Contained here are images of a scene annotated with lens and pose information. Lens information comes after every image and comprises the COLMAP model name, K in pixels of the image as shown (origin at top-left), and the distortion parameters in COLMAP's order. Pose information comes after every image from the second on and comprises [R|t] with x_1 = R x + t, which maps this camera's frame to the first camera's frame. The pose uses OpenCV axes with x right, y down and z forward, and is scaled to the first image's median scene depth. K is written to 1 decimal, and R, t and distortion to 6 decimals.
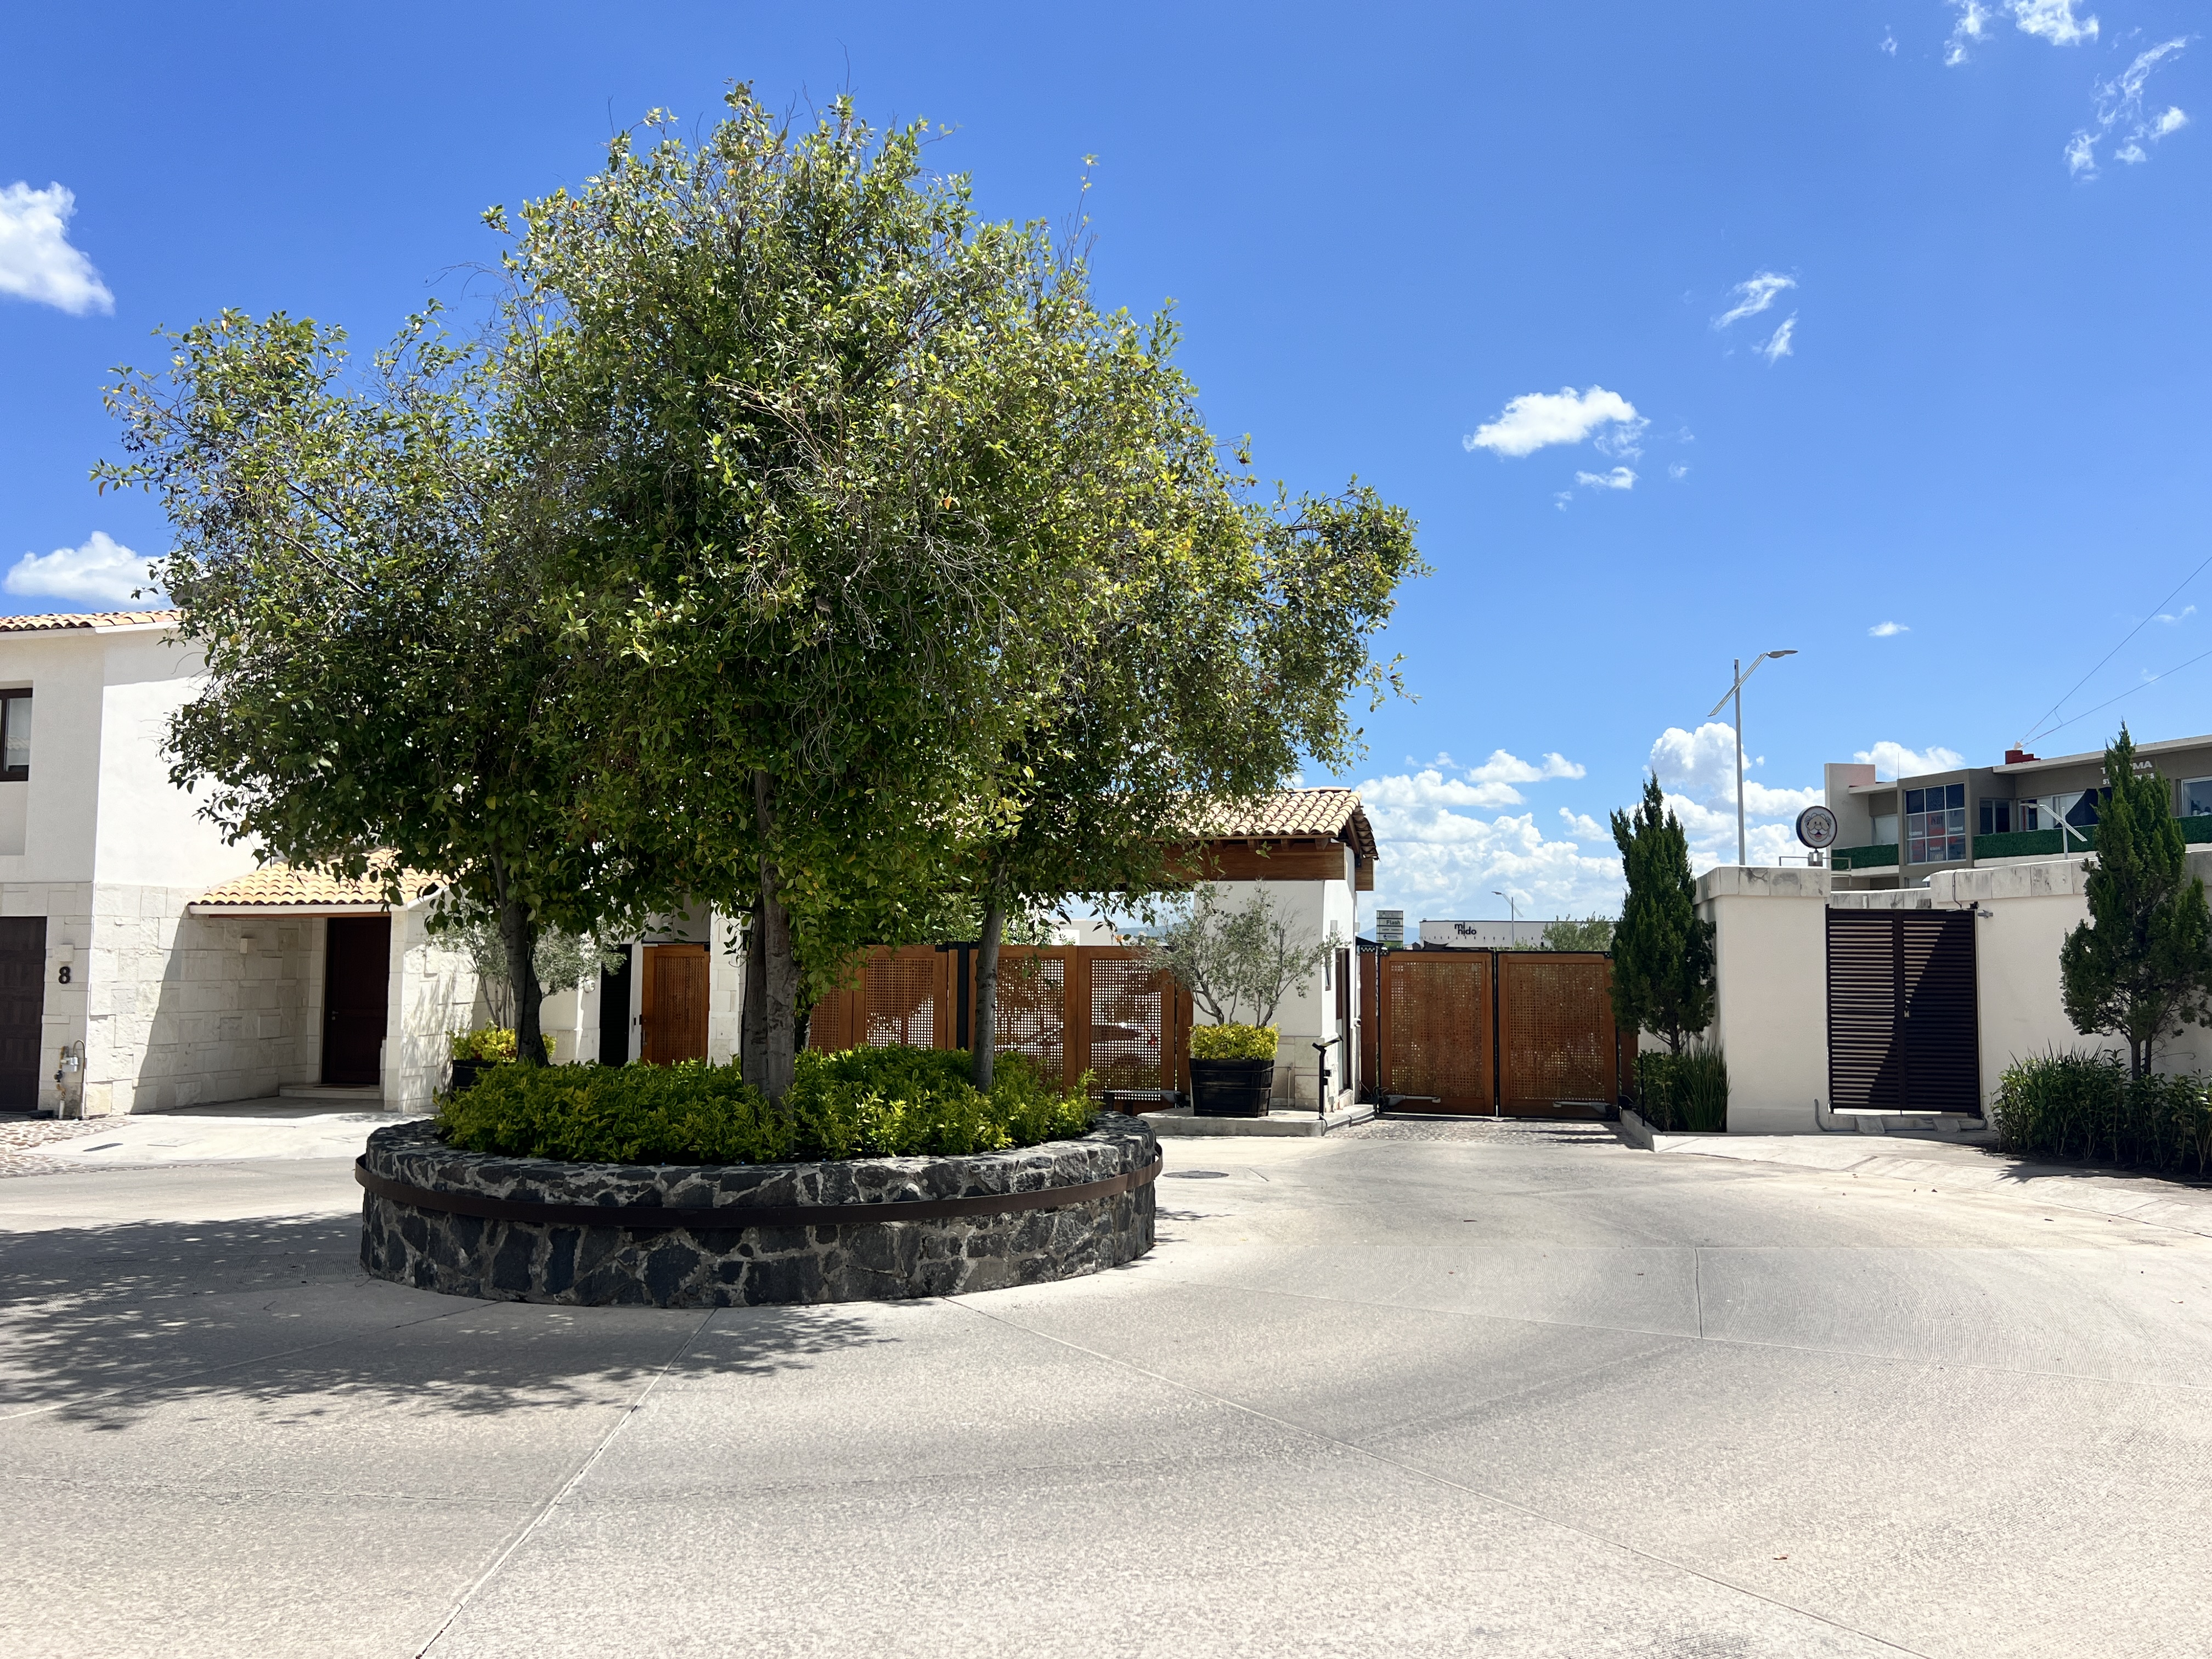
lens RADIAL K [[1690.2, 0, 1108.0], [0, 1690.2, 824.9], [0, 0, 1]] dist [0.009558, -0.008505]
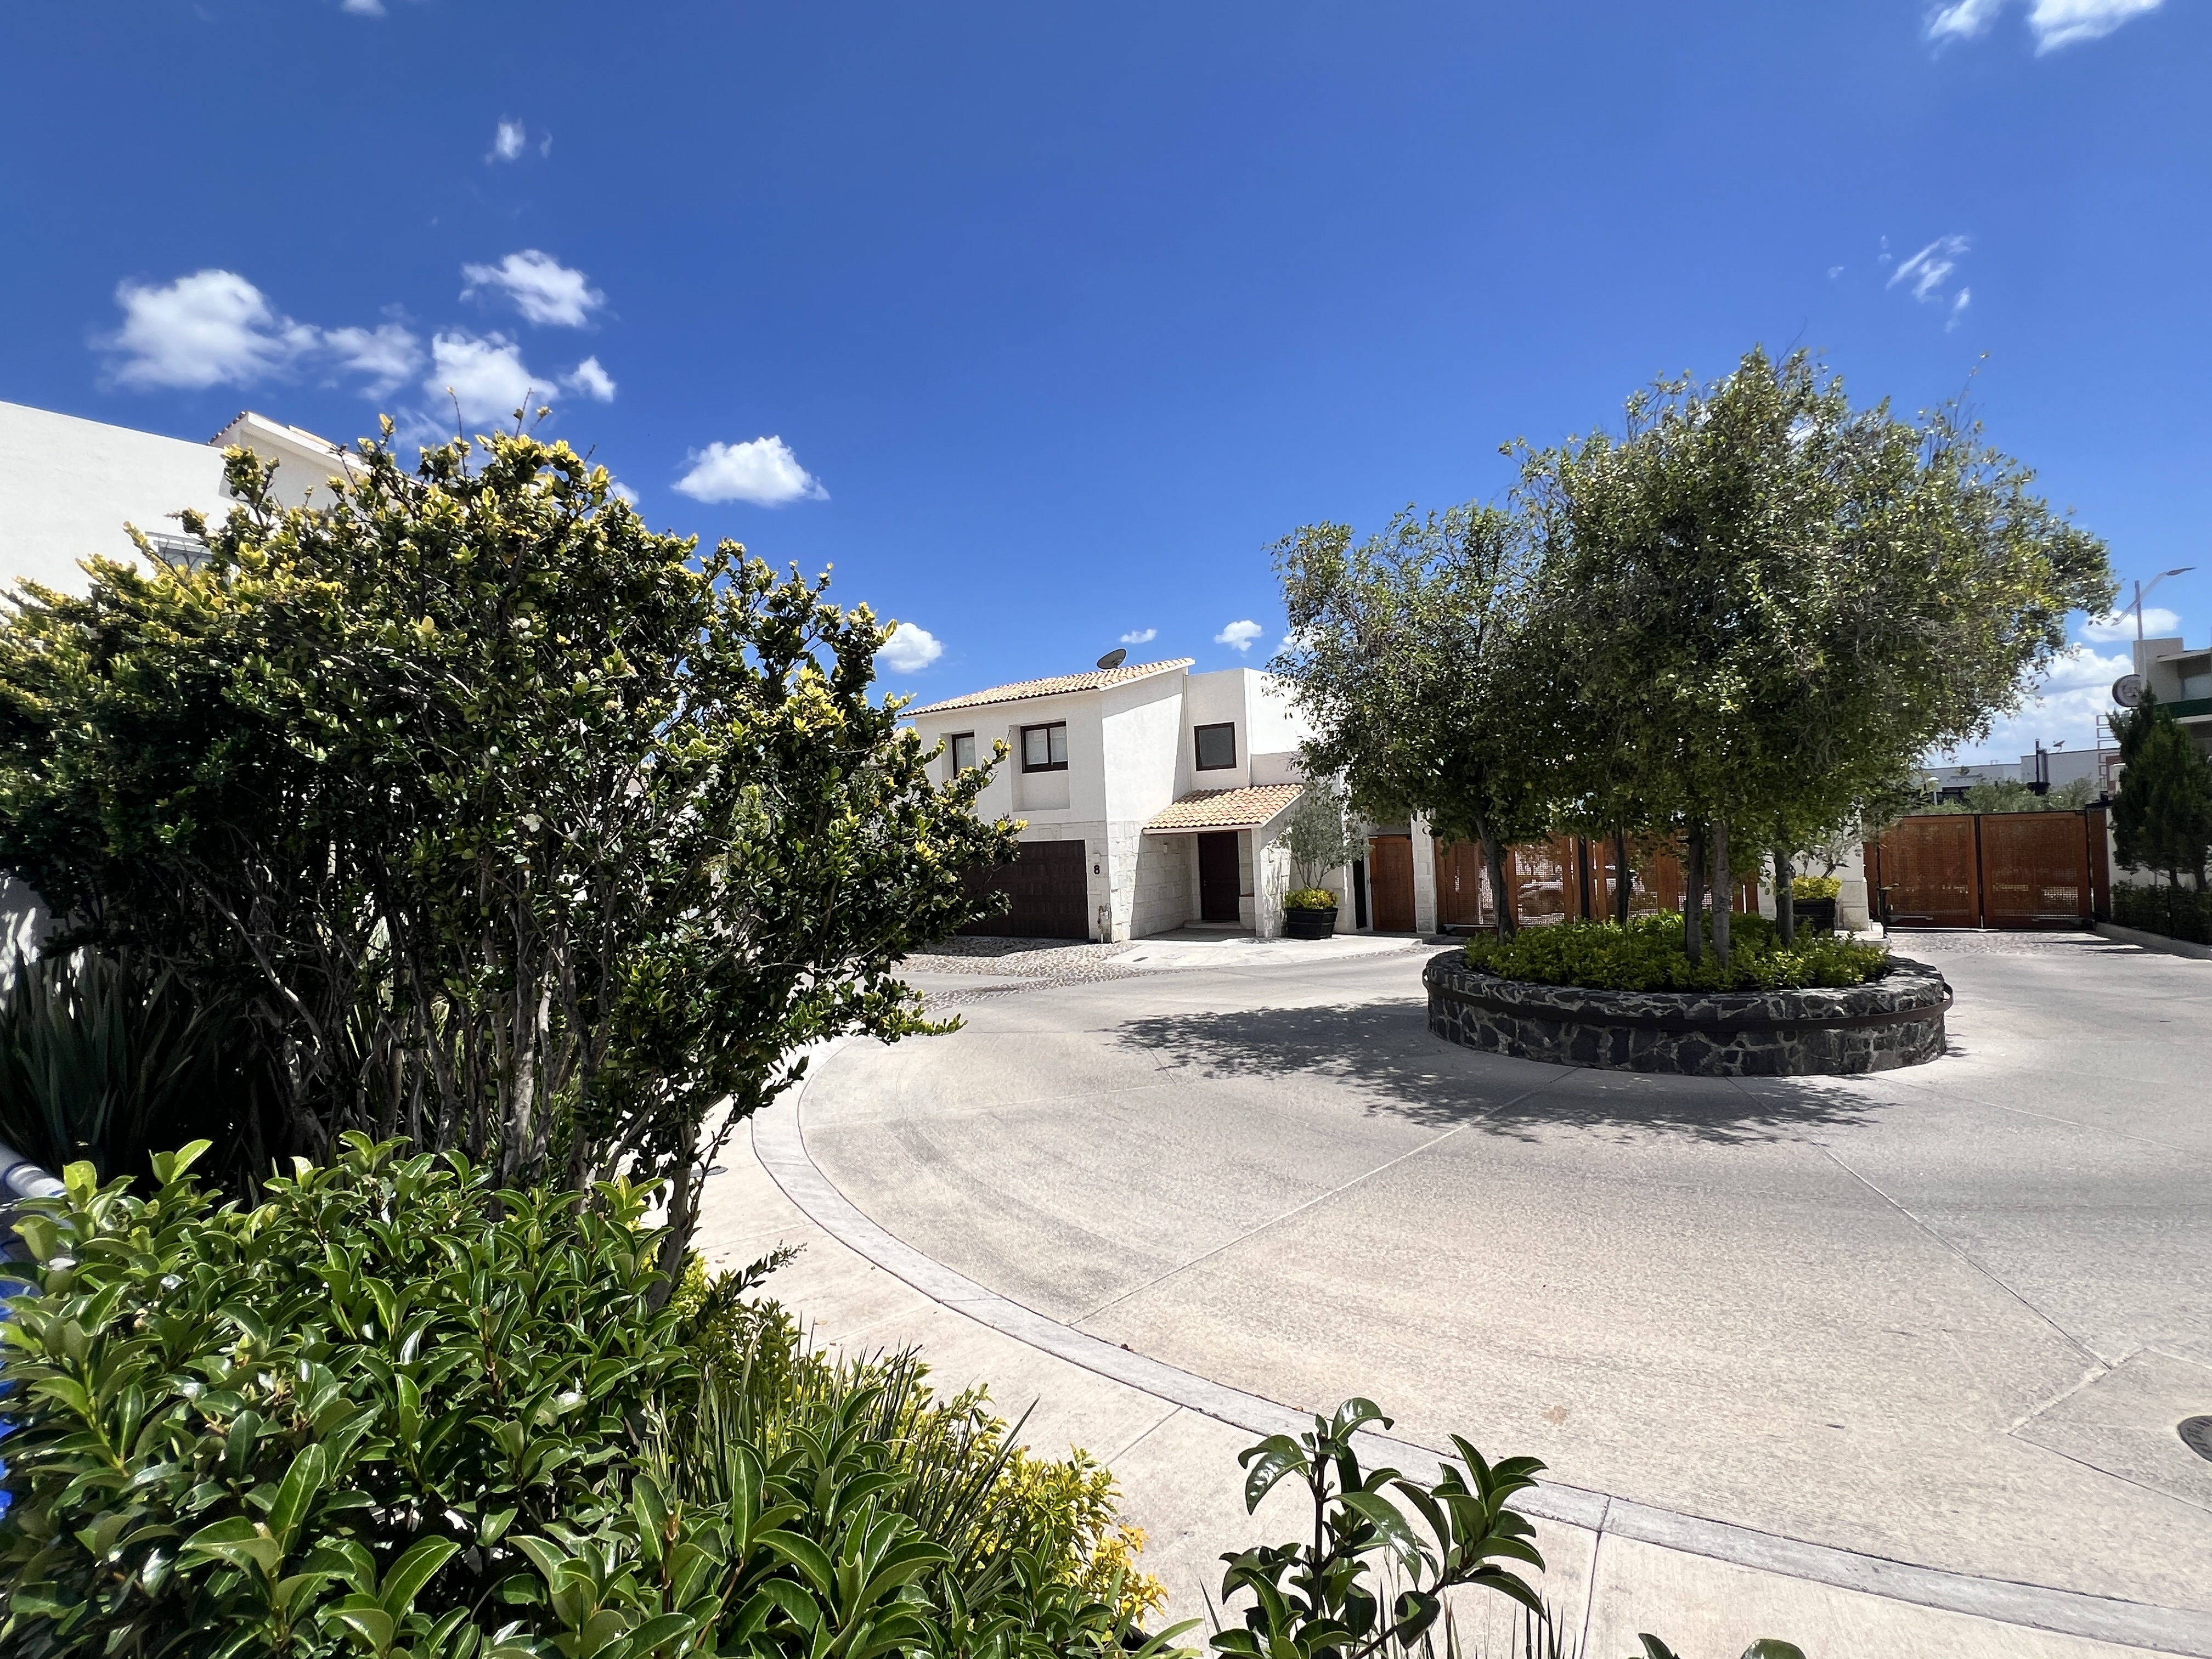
lens RADIAL K [[1023.5, 0, 1105.6], [0, 1023.5, 837.4], [0, 0, 1]] dist [0.003684, 0.000210]
pose [[0.933597, -0.043254, -0.355704, -0.417852], [0.076168, 0.993957, 0.079048, -0.084417], [0.350135, -0.100892, 0.931250, -0.164141]]
